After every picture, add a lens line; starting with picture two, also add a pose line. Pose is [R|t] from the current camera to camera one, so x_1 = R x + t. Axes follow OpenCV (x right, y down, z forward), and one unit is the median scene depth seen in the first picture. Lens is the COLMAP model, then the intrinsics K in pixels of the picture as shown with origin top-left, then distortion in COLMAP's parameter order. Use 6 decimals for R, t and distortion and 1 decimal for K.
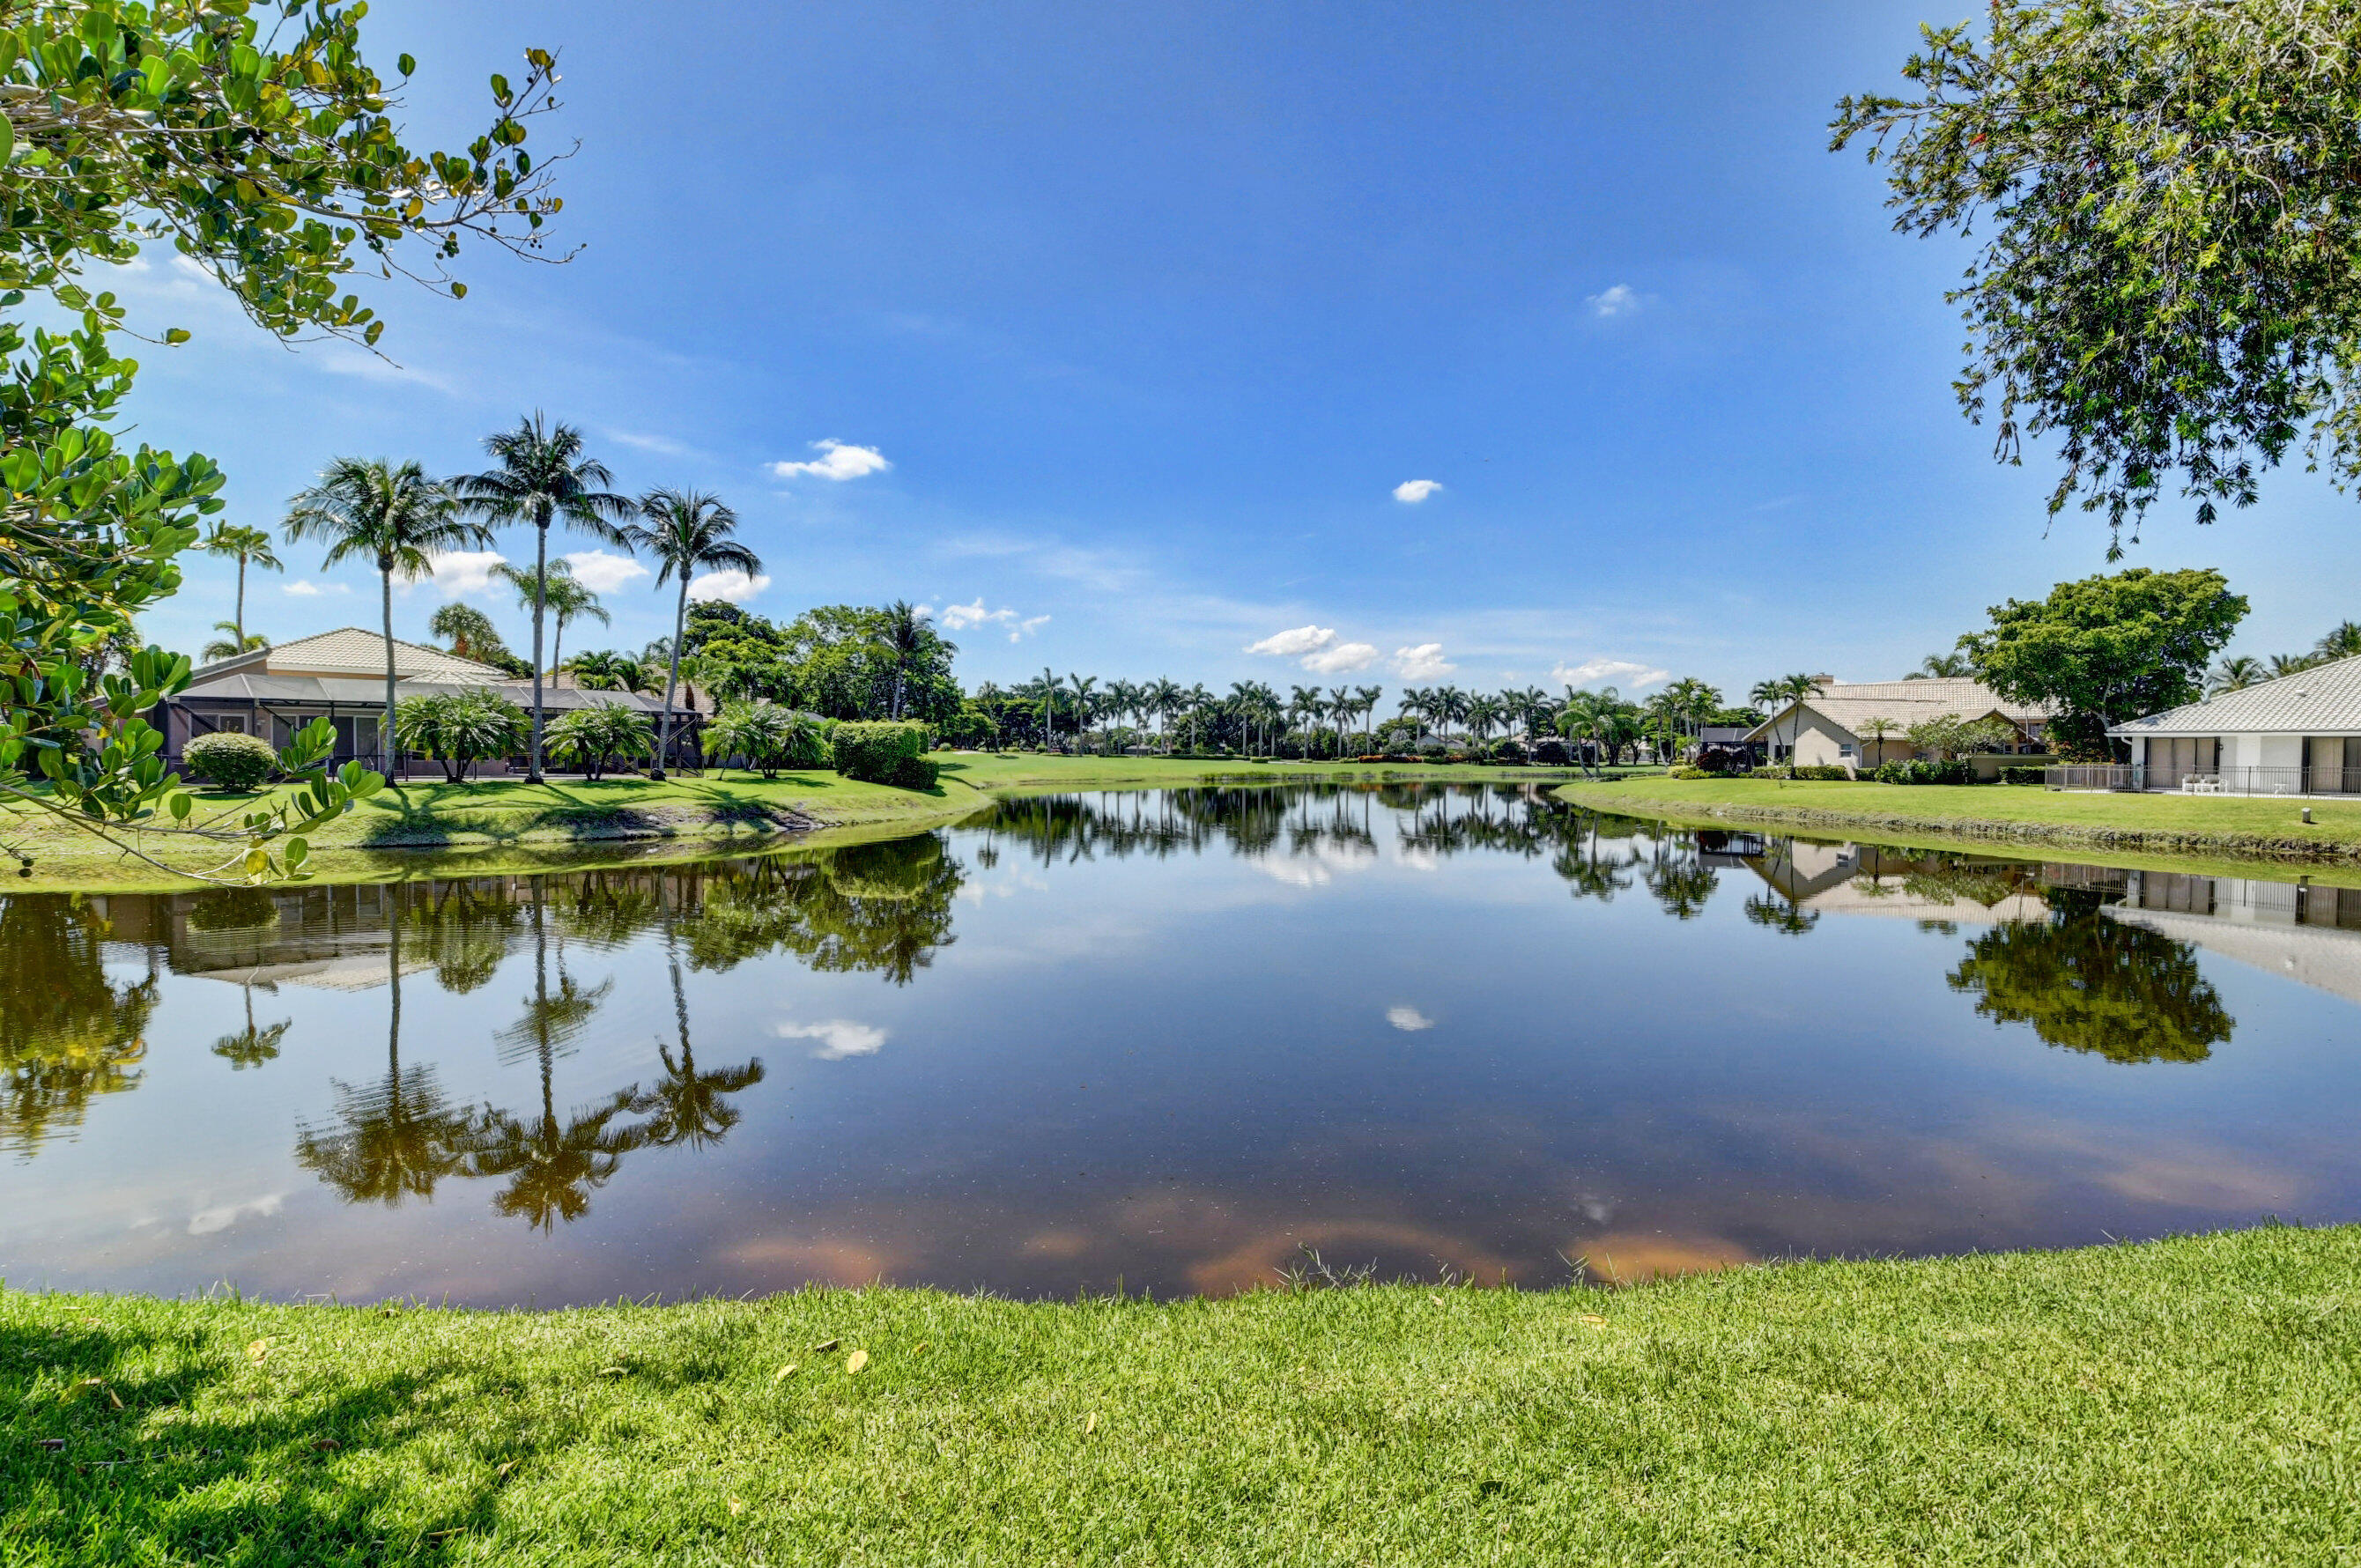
lens RADIAL K [[1055.4, 0, 1182.4], [0, 1055.4, 795.3], [0, 0, 1]] dist [-0.000359, -0.008382]
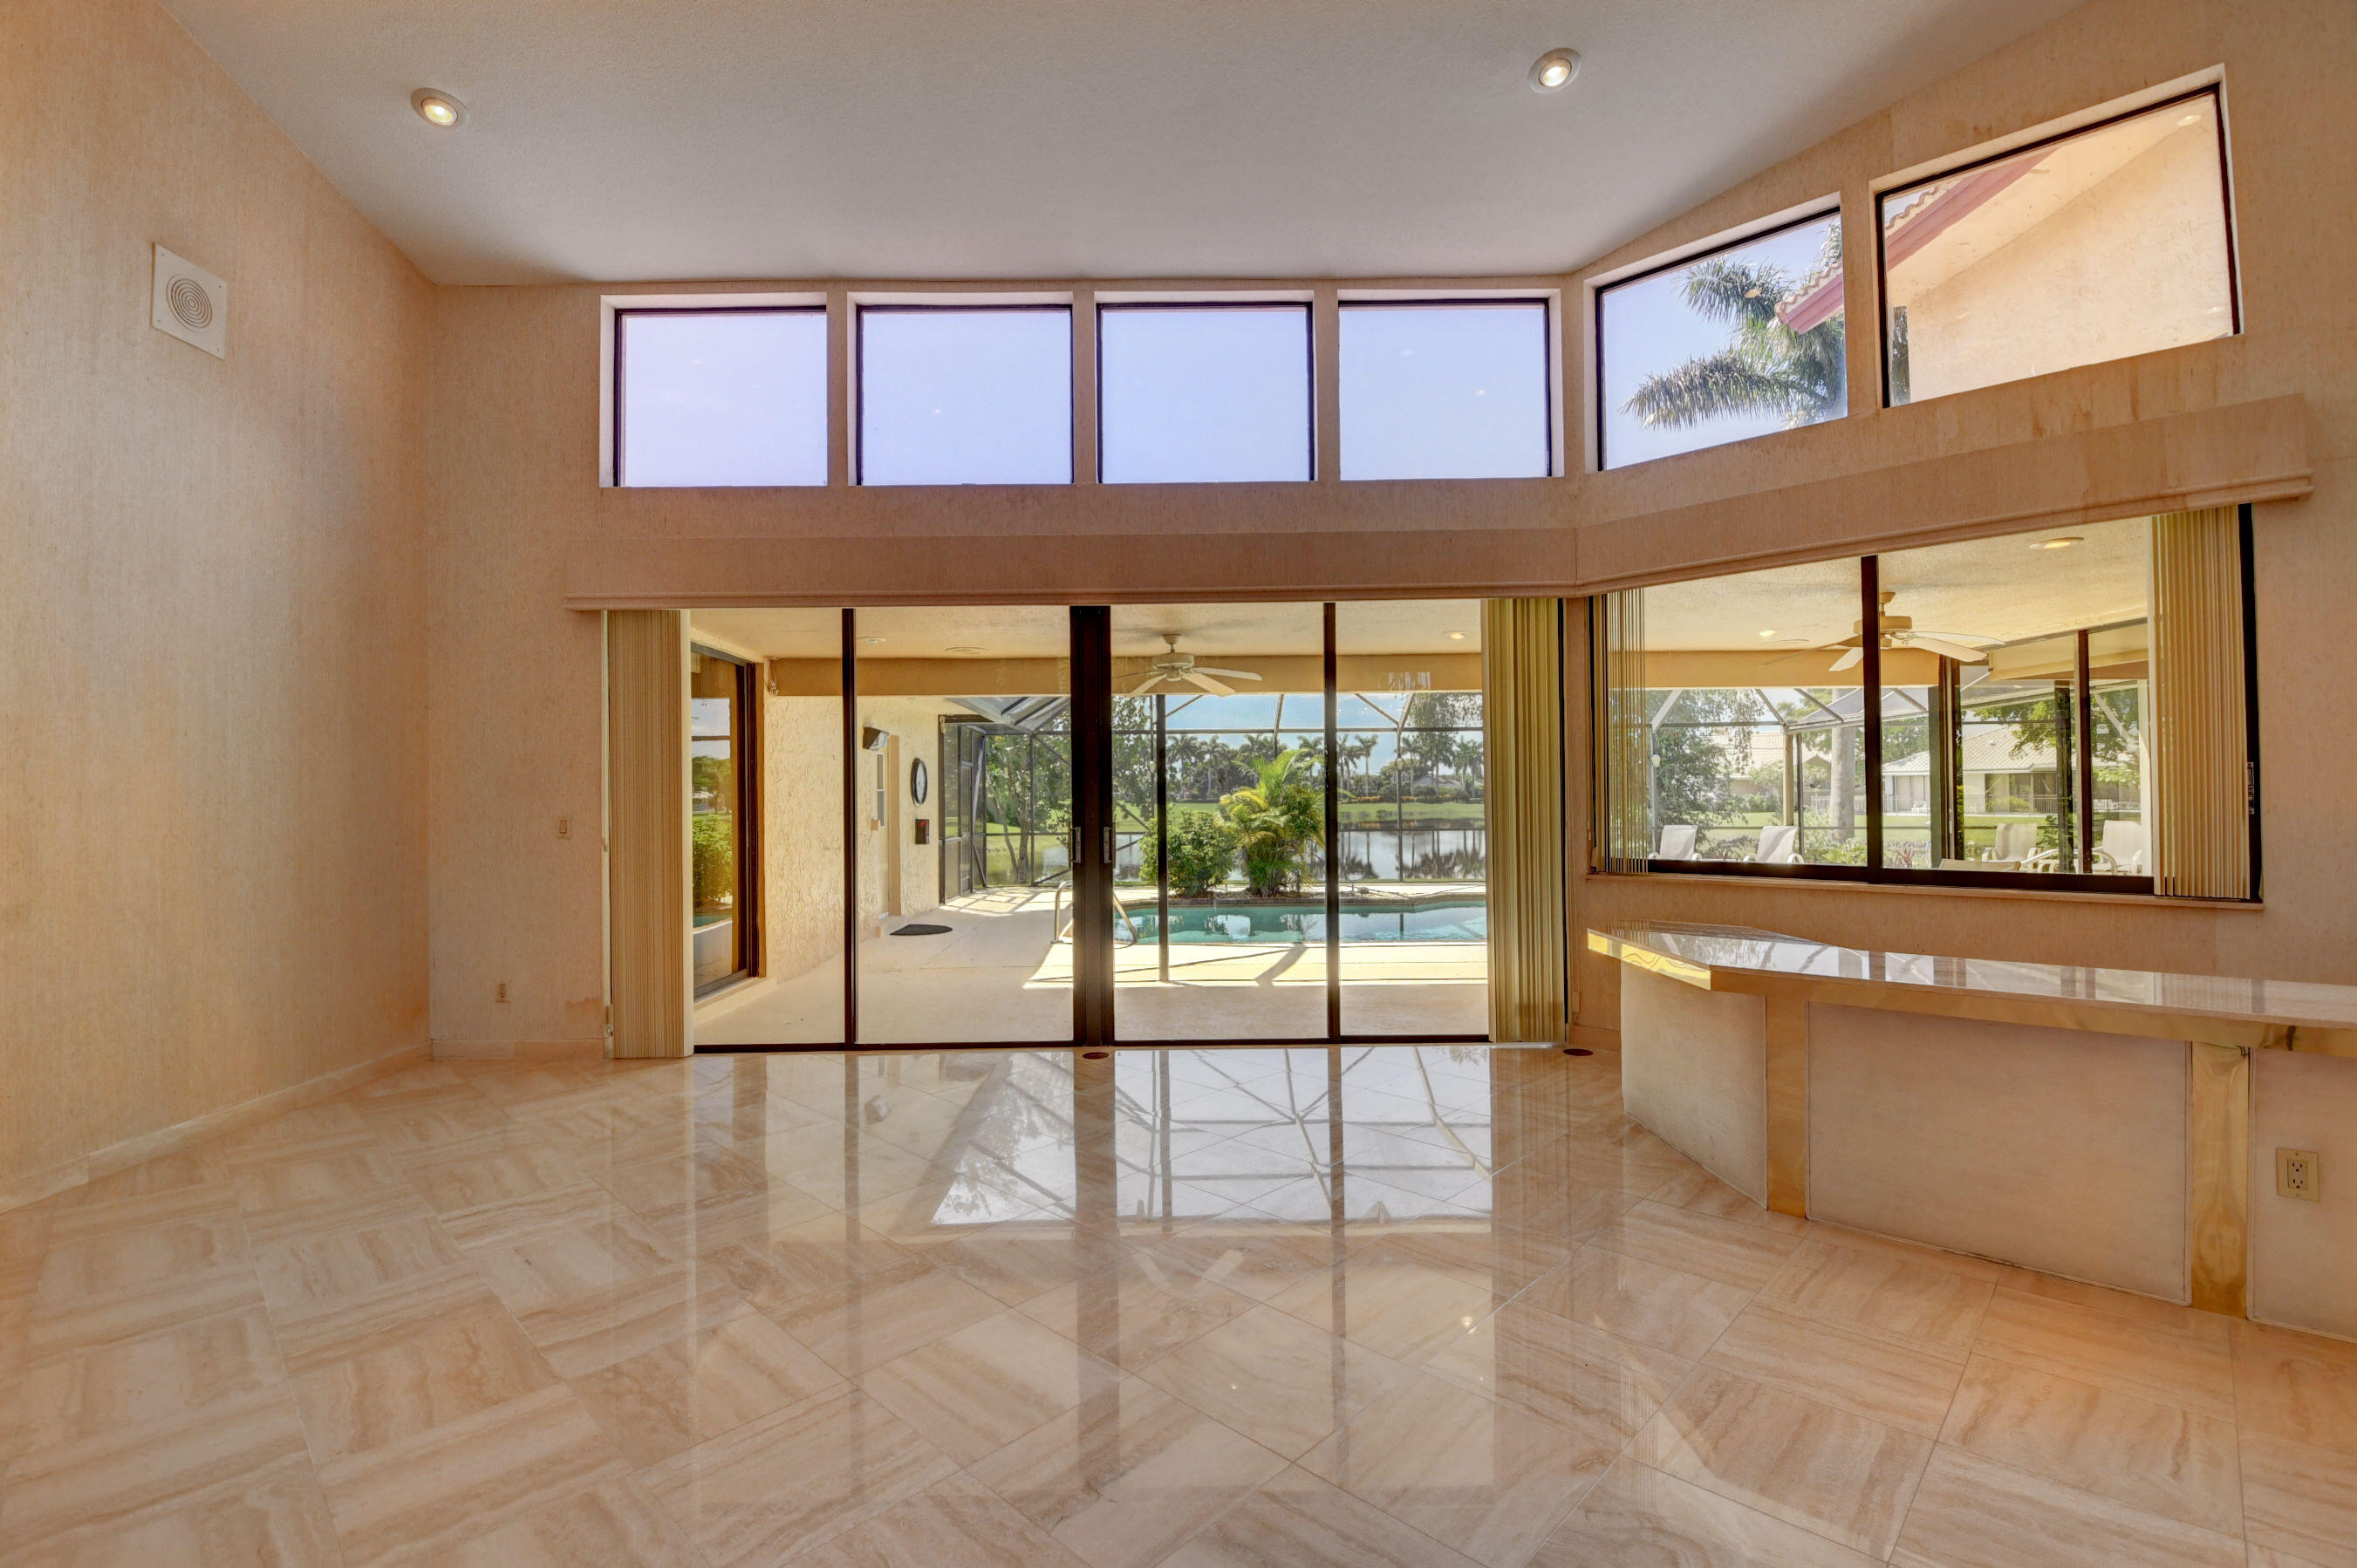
lens RADIAL K [[1019.9, 0, 1171.2], [0, 1019.9, 788.7], [0, 0, 1]] dist [0.000397, -0.021999]
pose [[0.999504, -0.019681, -0.024578, -0.008111], [0.018475, 0.998658, -0.048389, 0.003499], [0.025497, 0.047911, 0.998526, -0.129572]]
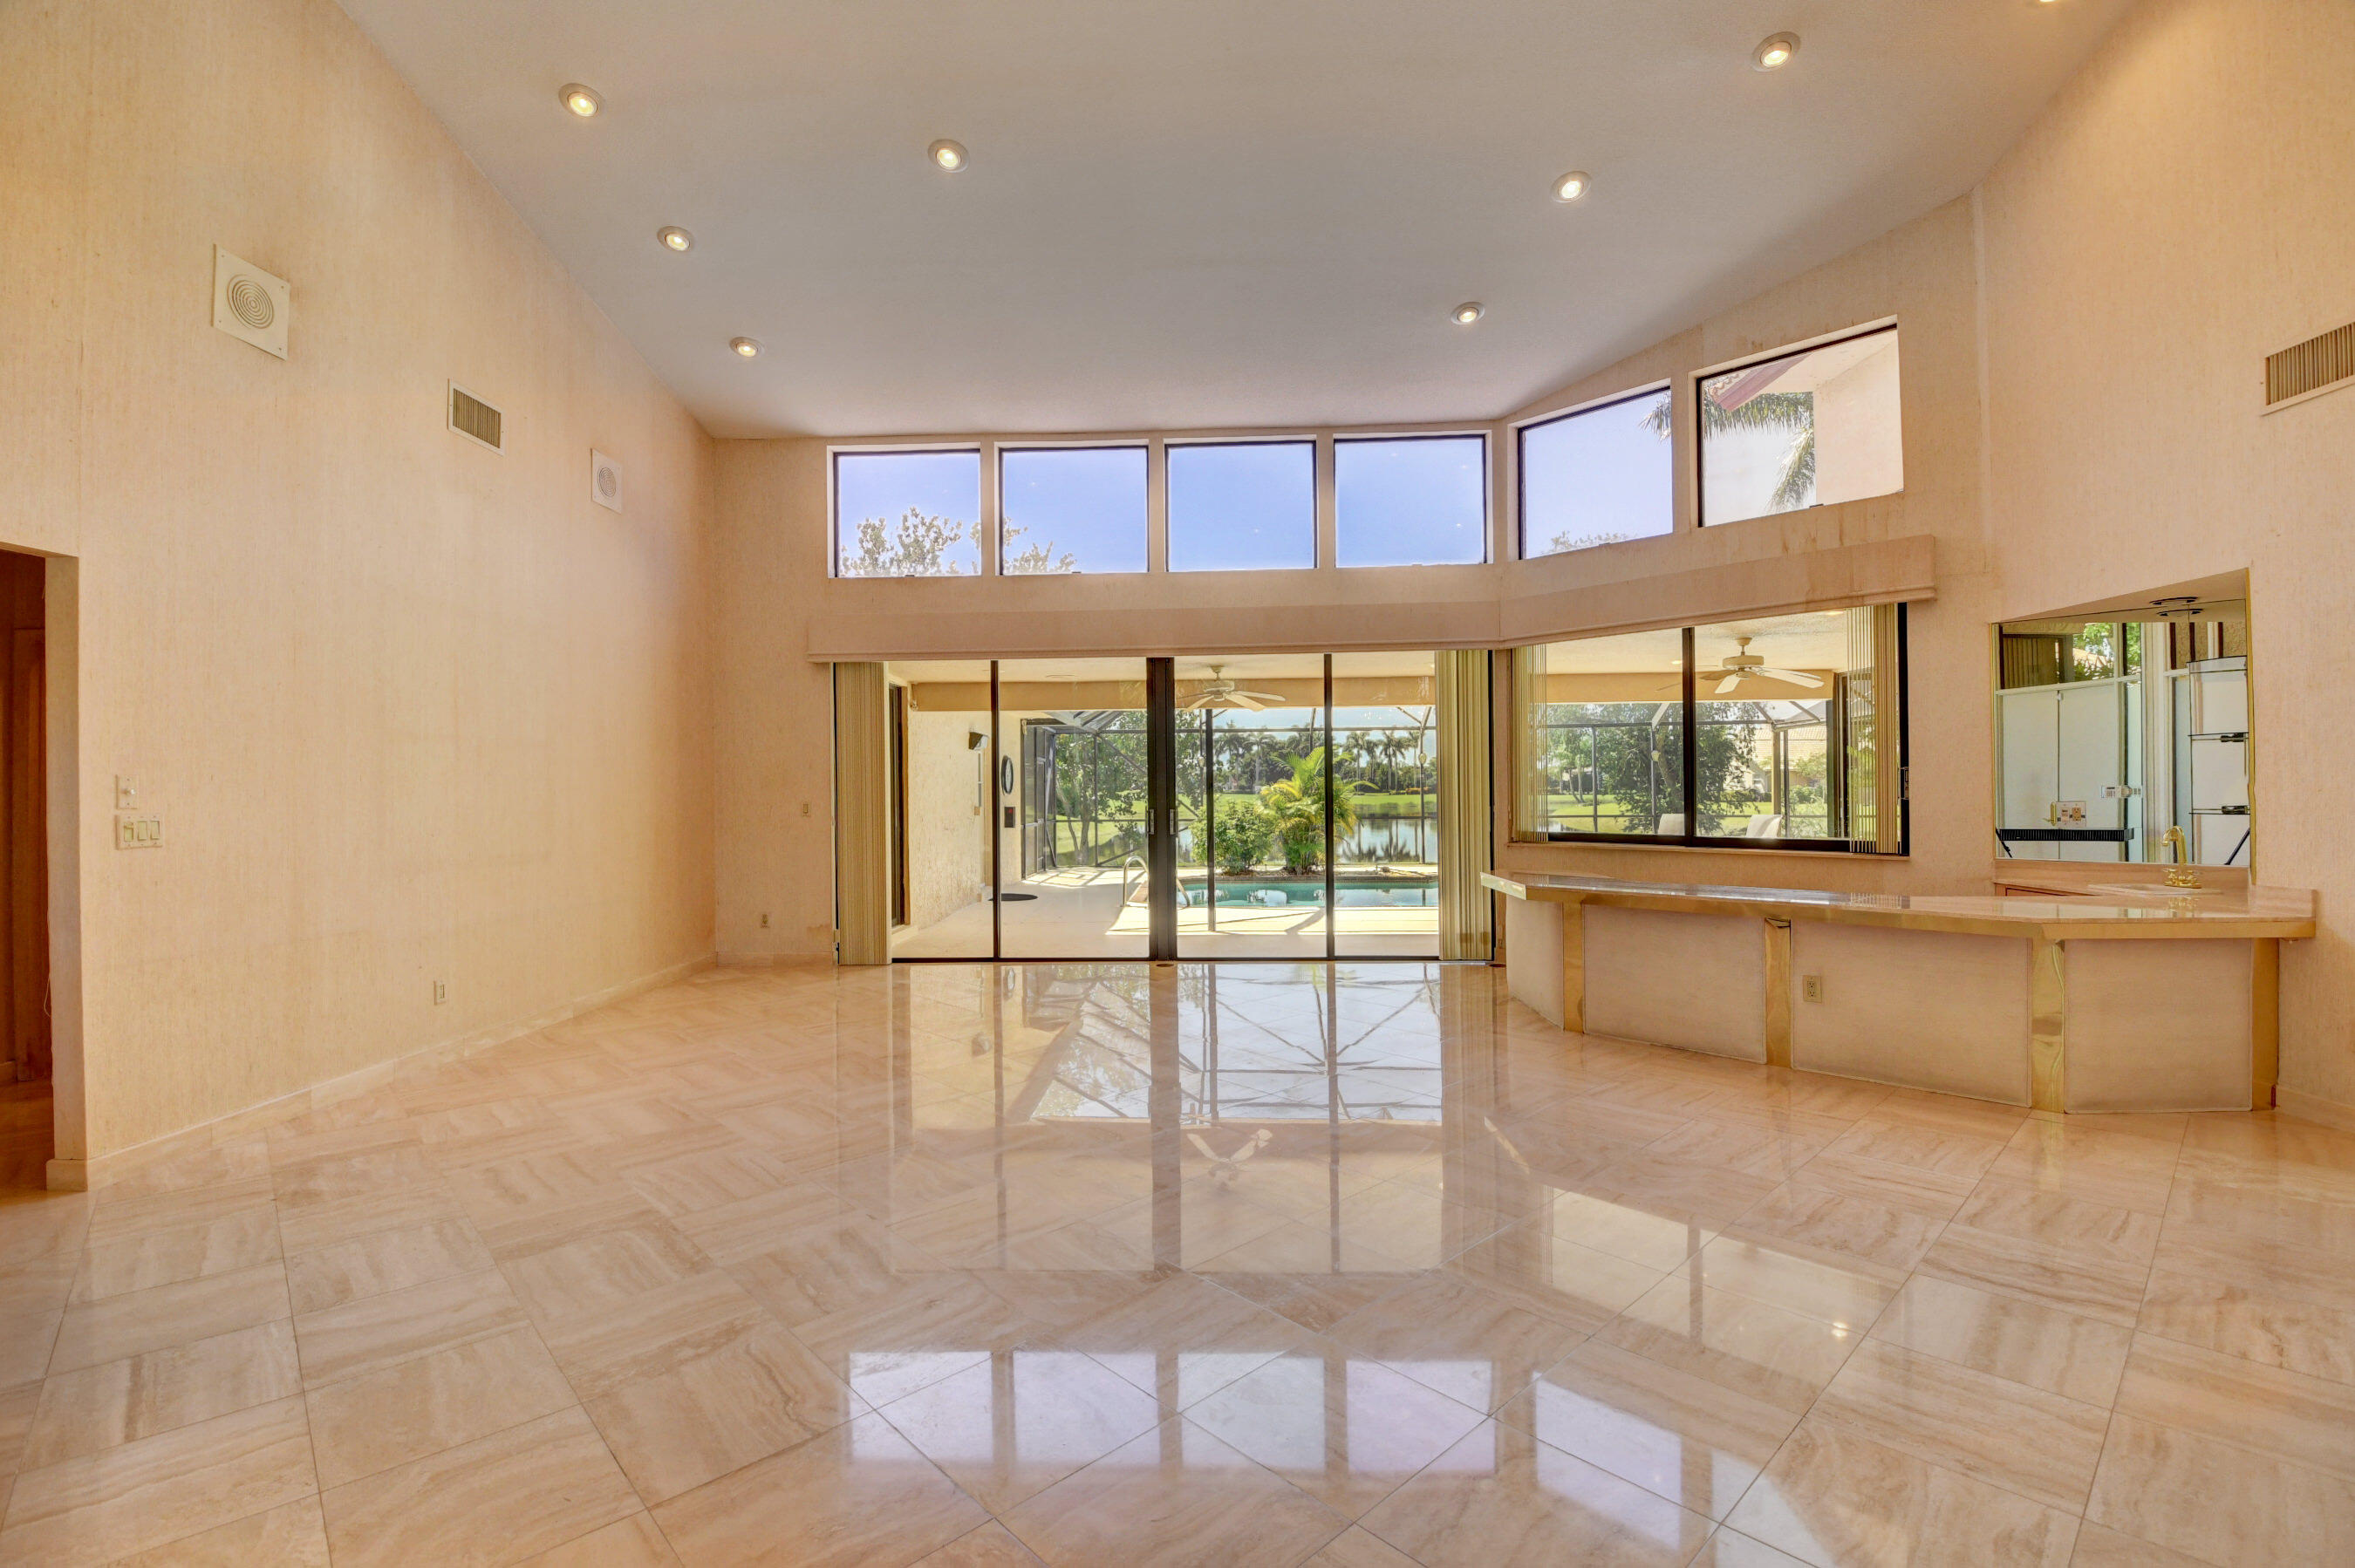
lens RADIAL K [[1019.0, 0, 1170.2], [0, 1019.0, 788.6], [0, 0, 1]] dist [0.000397, -0.021999]
pose [[0.997187, -0.019251, -0.072445, -0.007684], [0.016340, 0.999044, -0.040557, 0.004035], [0.073156, 0.039259, 0.996547, -0.143340]]
